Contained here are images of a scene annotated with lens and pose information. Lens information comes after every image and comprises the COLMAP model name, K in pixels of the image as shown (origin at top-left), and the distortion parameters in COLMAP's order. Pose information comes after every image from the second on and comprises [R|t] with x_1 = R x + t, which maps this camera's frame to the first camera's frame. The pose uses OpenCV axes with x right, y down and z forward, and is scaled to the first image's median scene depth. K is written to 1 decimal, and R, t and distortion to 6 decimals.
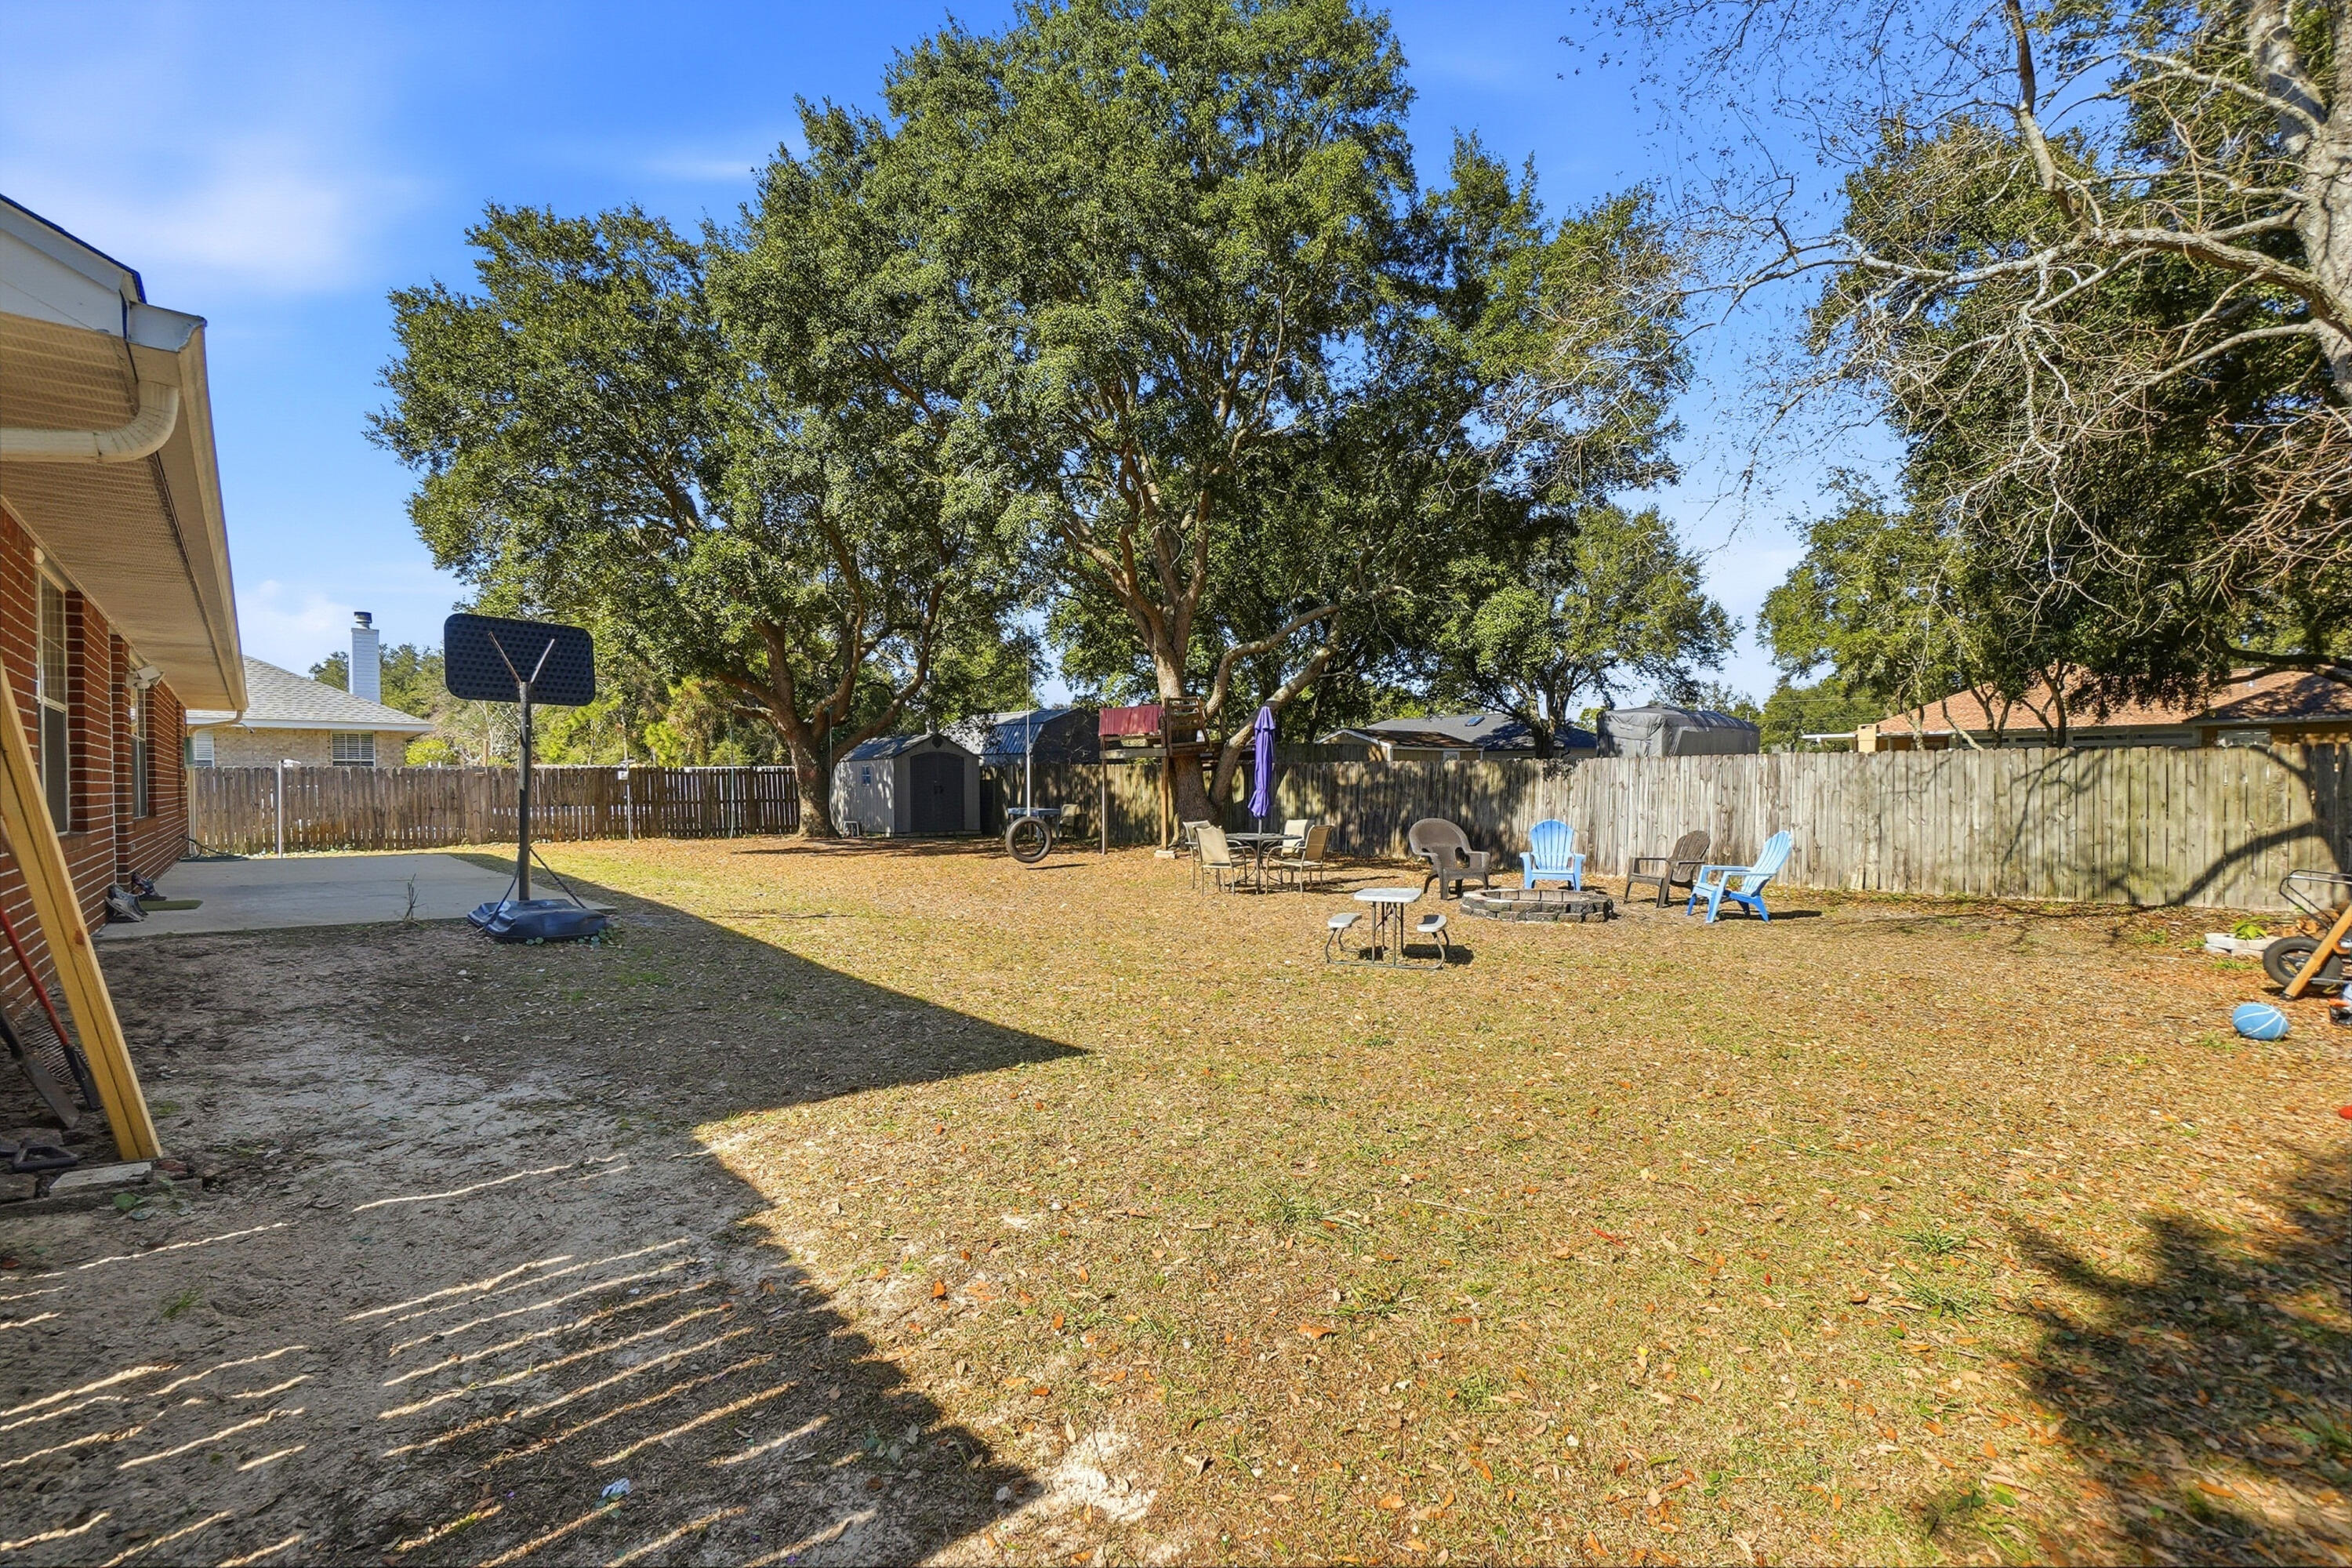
lens RADIAL K [[1067.7, 0, 1160.8], [0, 1067.7, 790.0], [0, 0, 1]] dist [-0.056551, 0.022609]
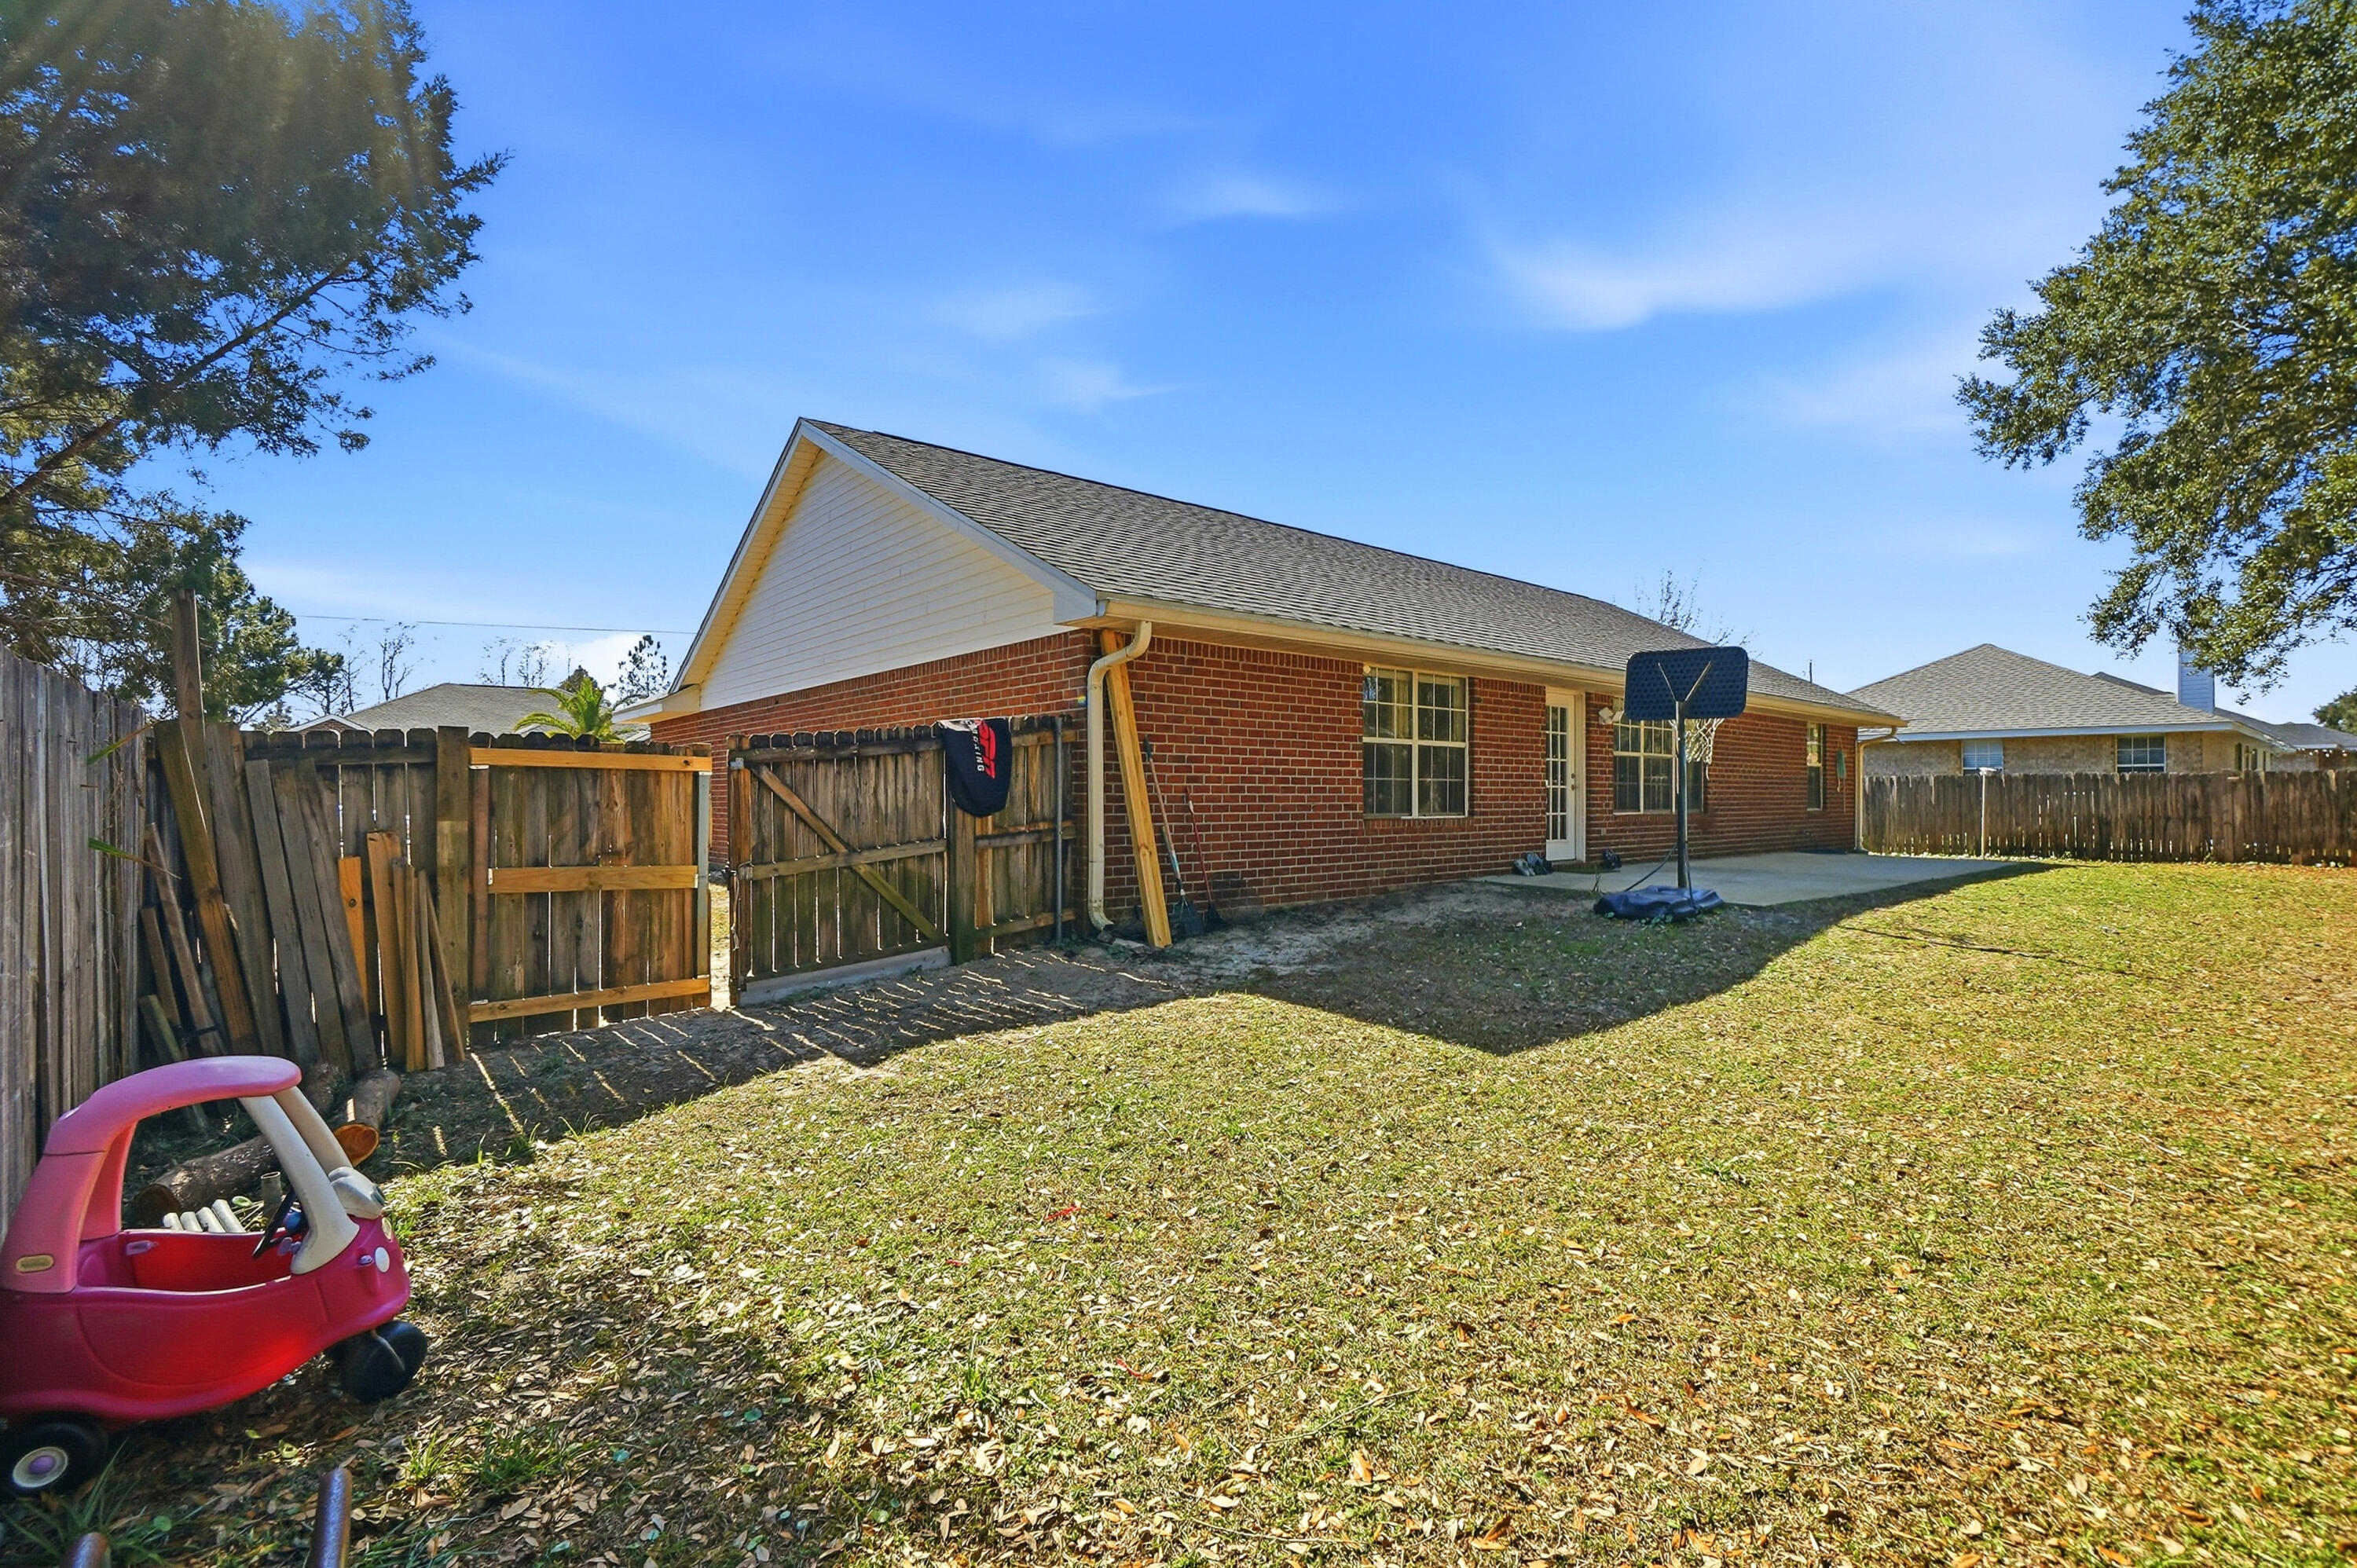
lens RADIAL K [[1069.9, 0, 1163.3], [0, 1069.9, 790.0], [0, 0, 1]] dist [-0.056551, 0.022609]
pose [[-0.052422, 0.000703, -0.998625, 0.319823], [-0.008242, 0.999965, 0.001137, -0.000116], [0.998591, 0.008290, -0.052414, 0.248012]]
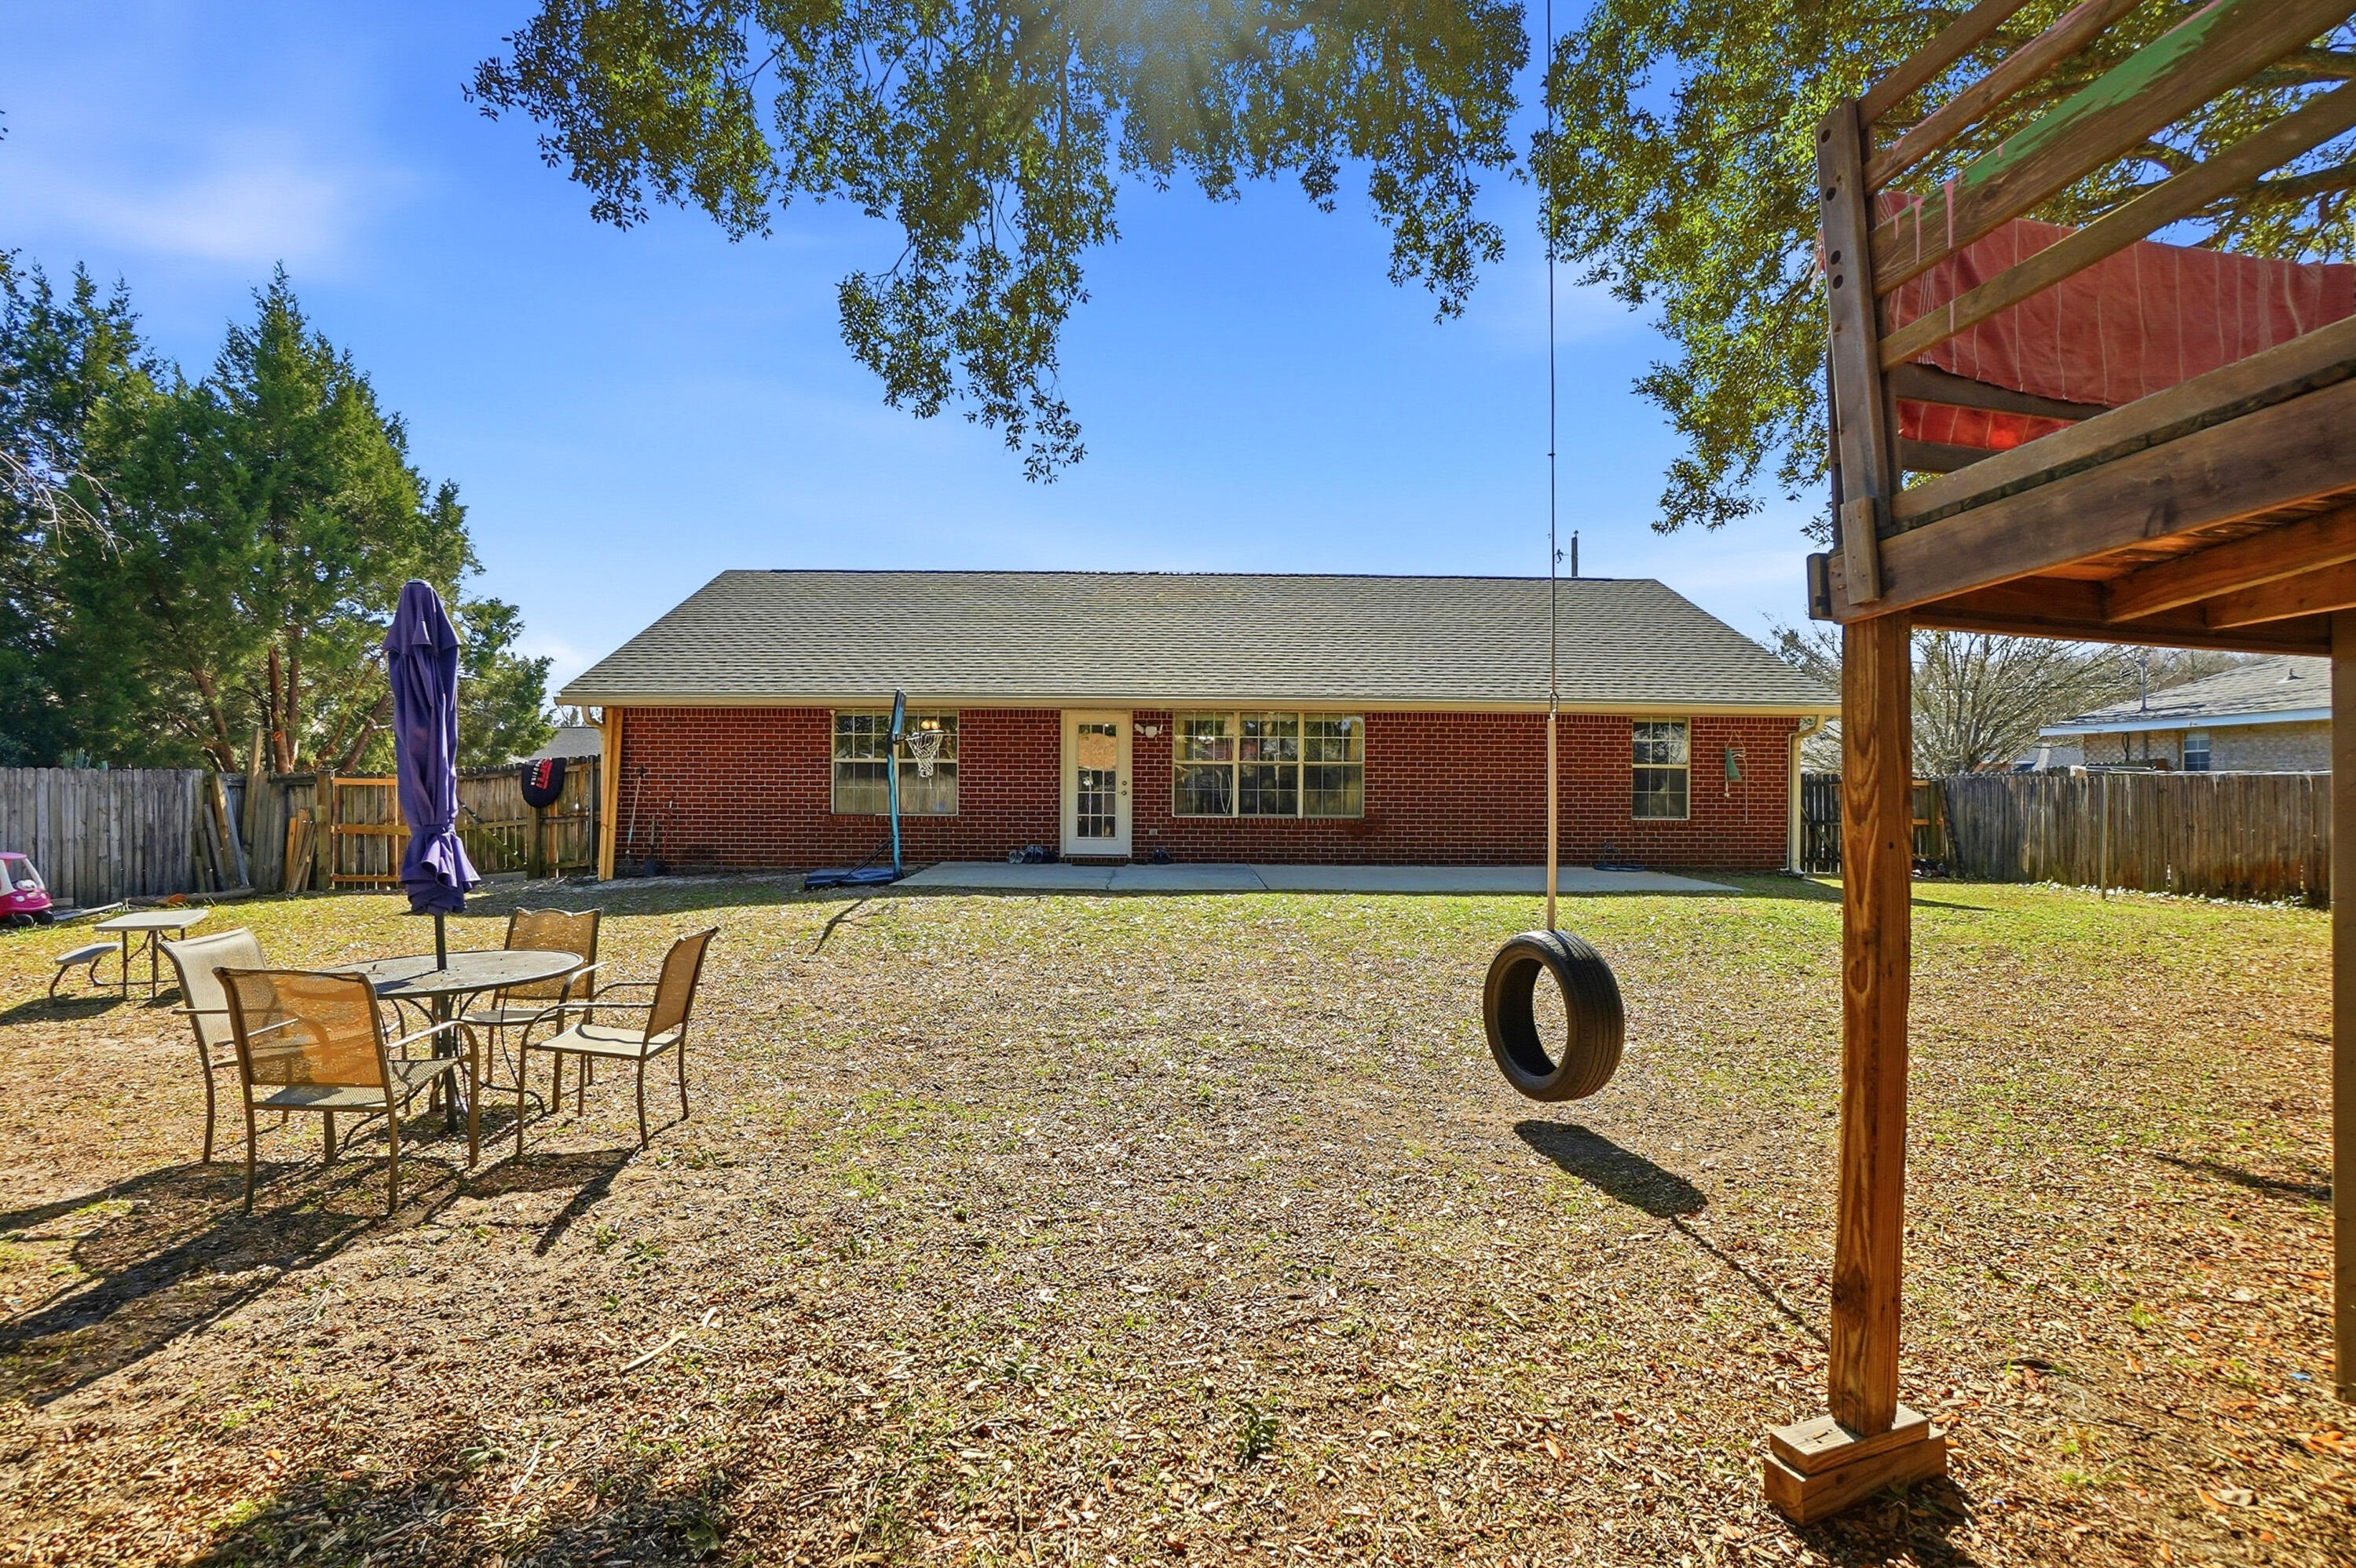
lens RADIAL K [[1069.4, 0, 1162.8], [0, 1069.4, 790.0], [0, 0, 1]] dist [-0.056551, 0.022609]
pose [[-0.662687, 0.002673, -0.748892, 0.182732], [-0.007094, 0.999926, 0.009846, -0.015901], [0.748863, 0.011838, -0.662619, 1.187212]]
